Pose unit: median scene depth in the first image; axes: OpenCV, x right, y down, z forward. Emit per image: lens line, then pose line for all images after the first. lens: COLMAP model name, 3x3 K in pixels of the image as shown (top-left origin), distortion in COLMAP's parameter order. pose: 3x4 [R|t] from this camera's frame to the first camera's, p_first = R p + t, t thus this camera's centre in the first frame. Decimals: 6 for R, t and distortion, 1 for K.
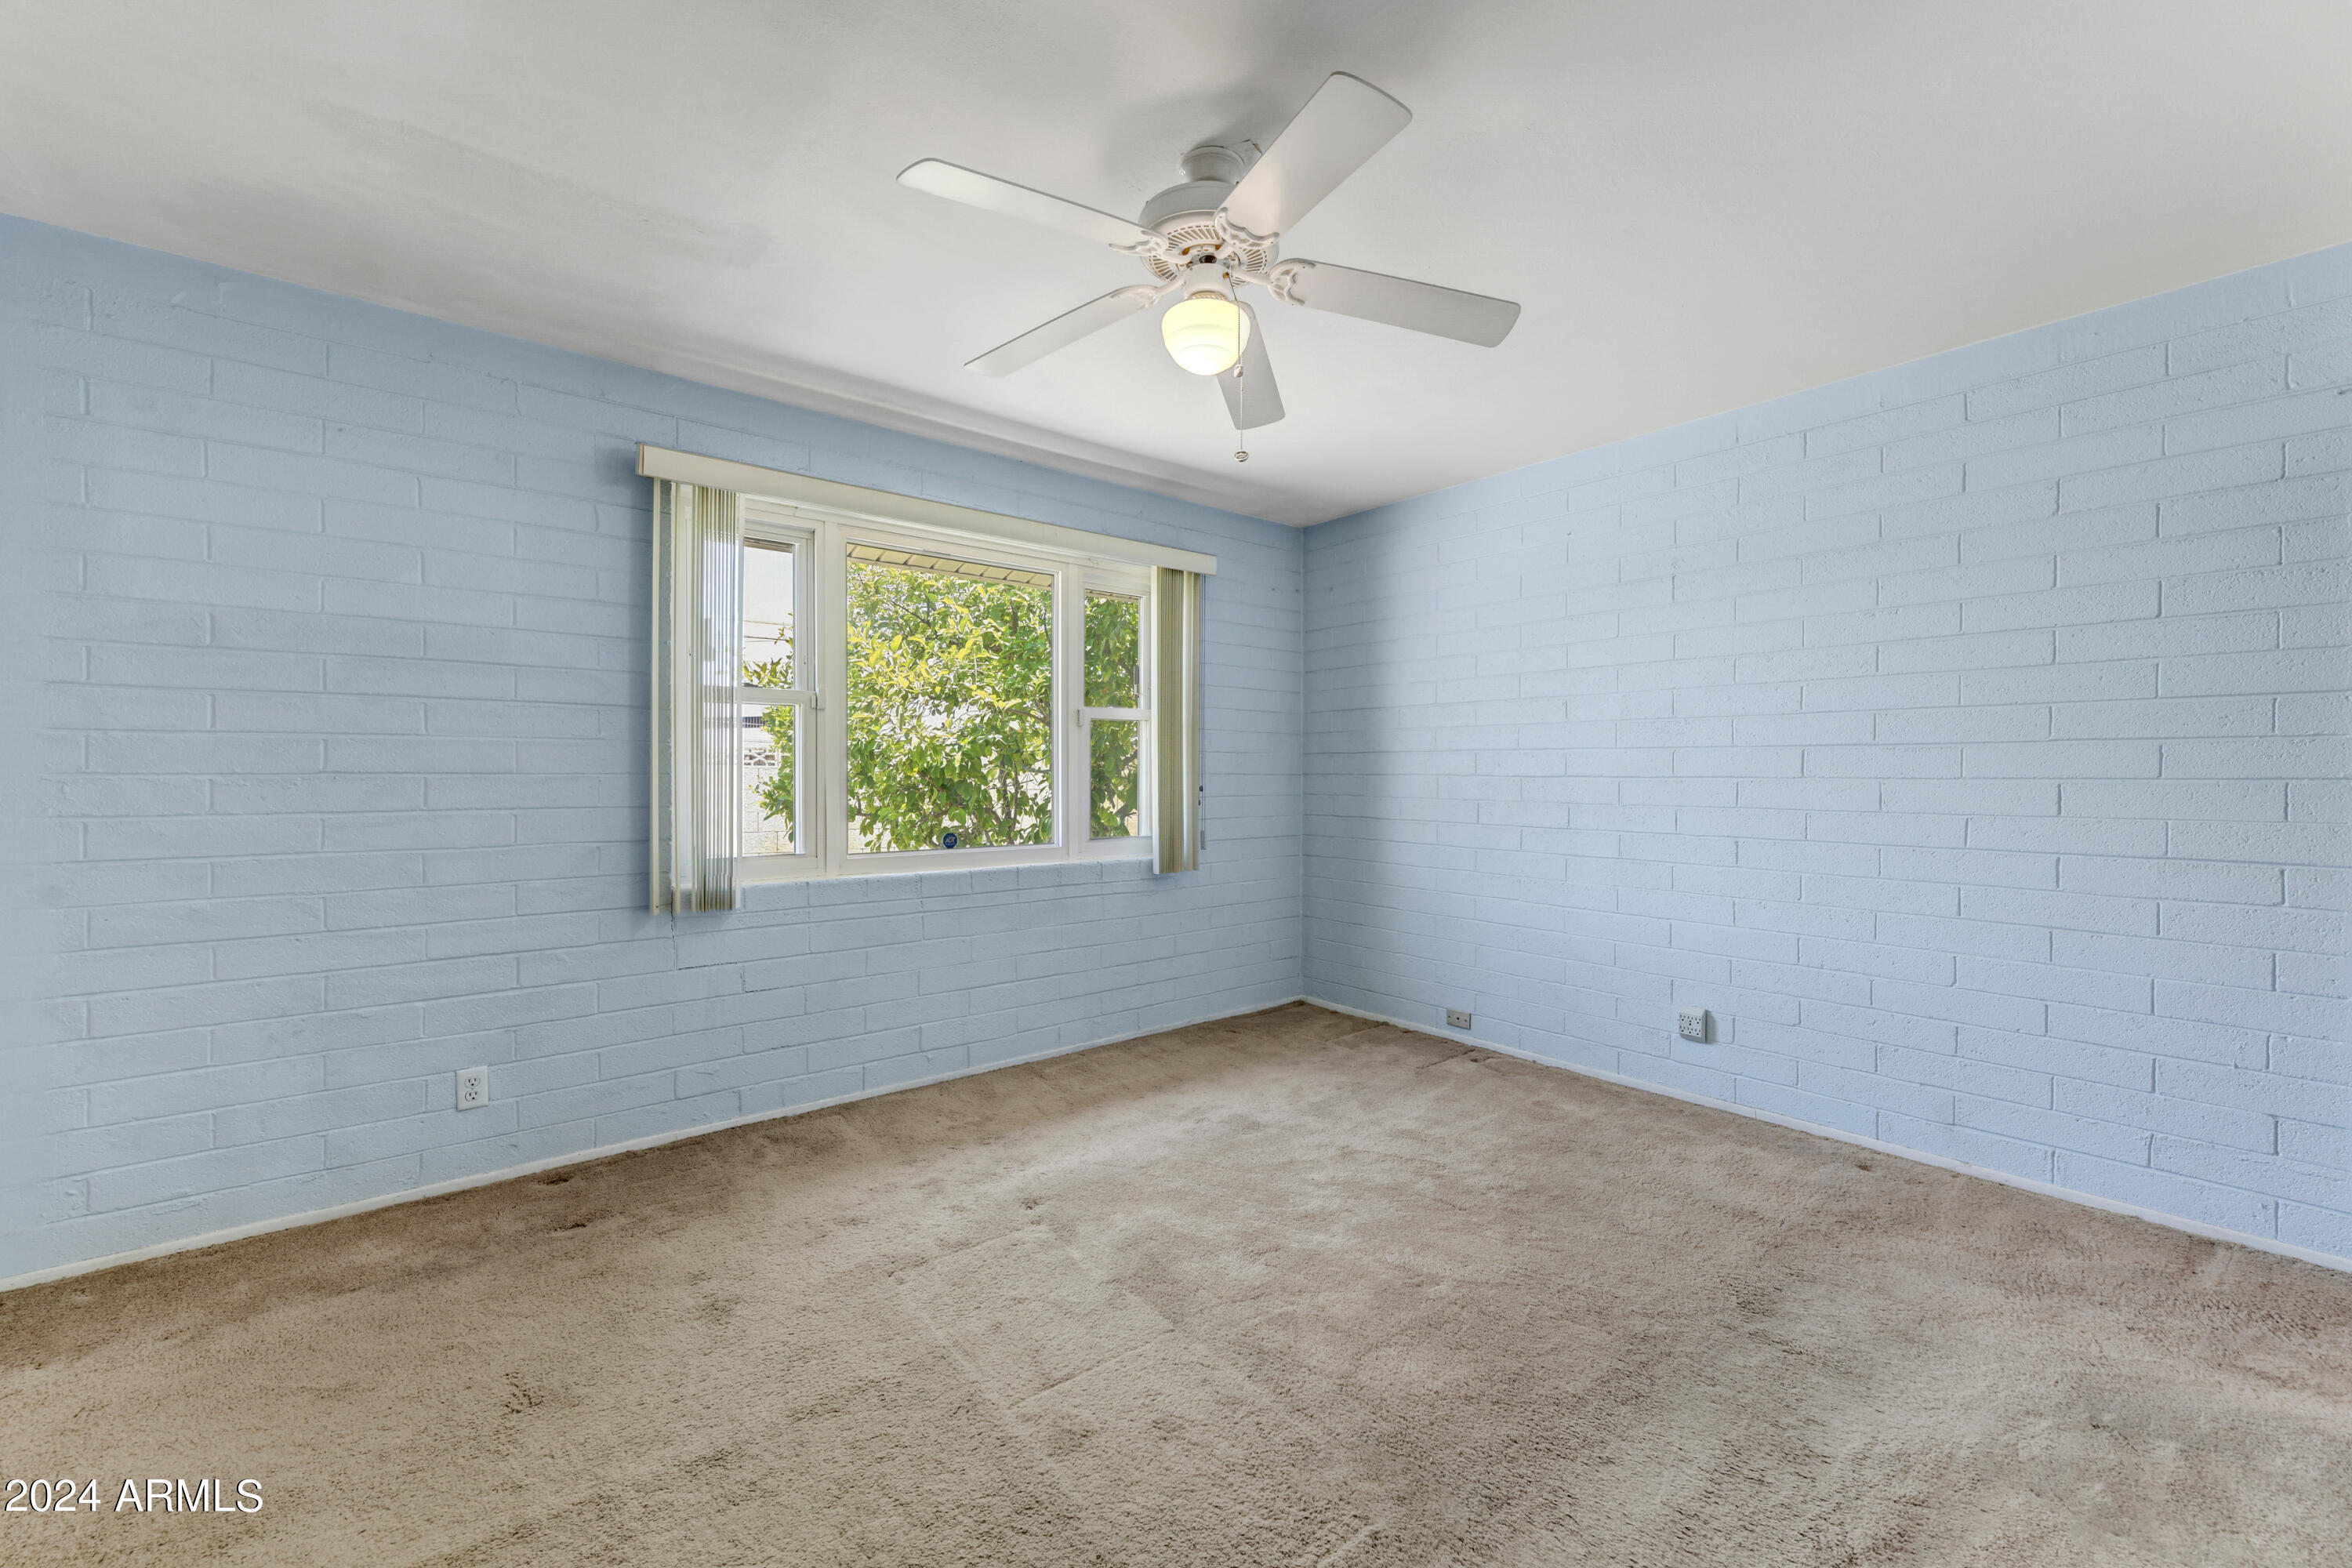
lens RADIAL K [[939.0, 0, 1188.2], [0, 939.0, 780.2], [0, 0, 1]] dist [-0.000759, -0.000116]
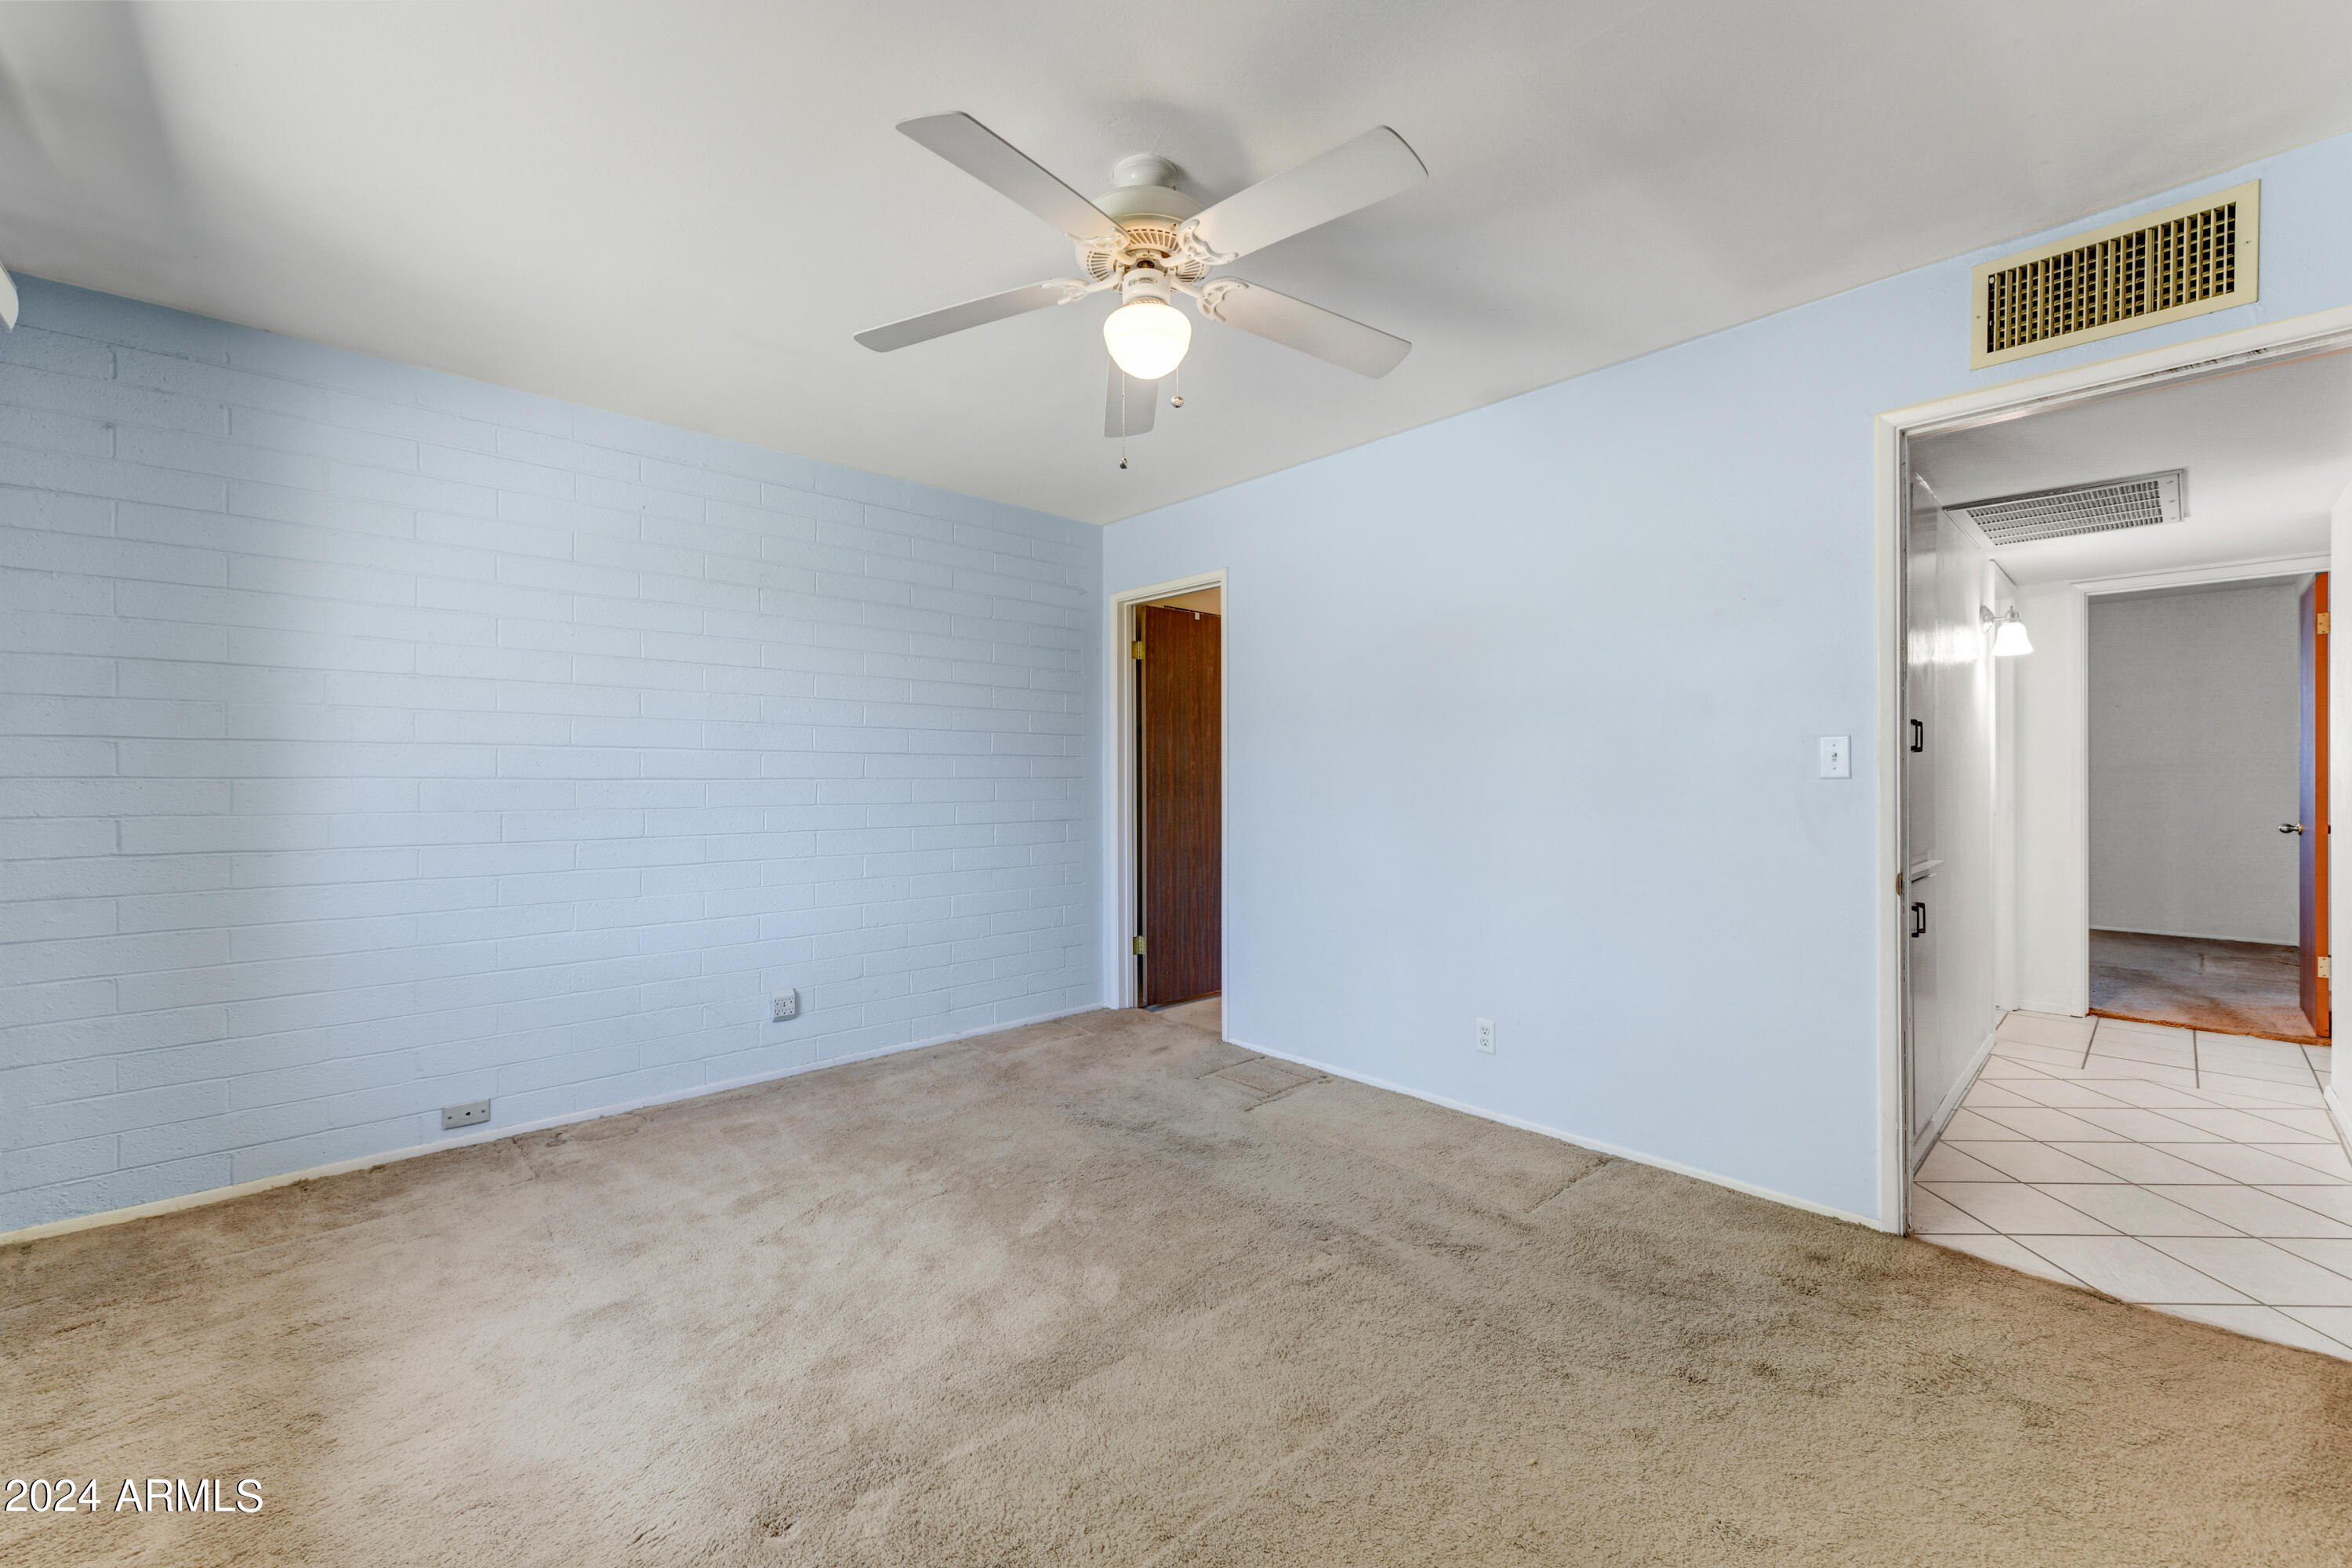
lens RADIAL K [[939.0, 0, 1188.2], [0, 939.0, 780.2], [0, 0, 1]] dist [-0.000759, -0.000116]
pose [[-0.074560, -0.004139, 0.997208, -0.569238], [0.007946, 0.999957, 0.004745, -0.002914], [-0.997185, 0.008277, -0.074524, 0.597223]]
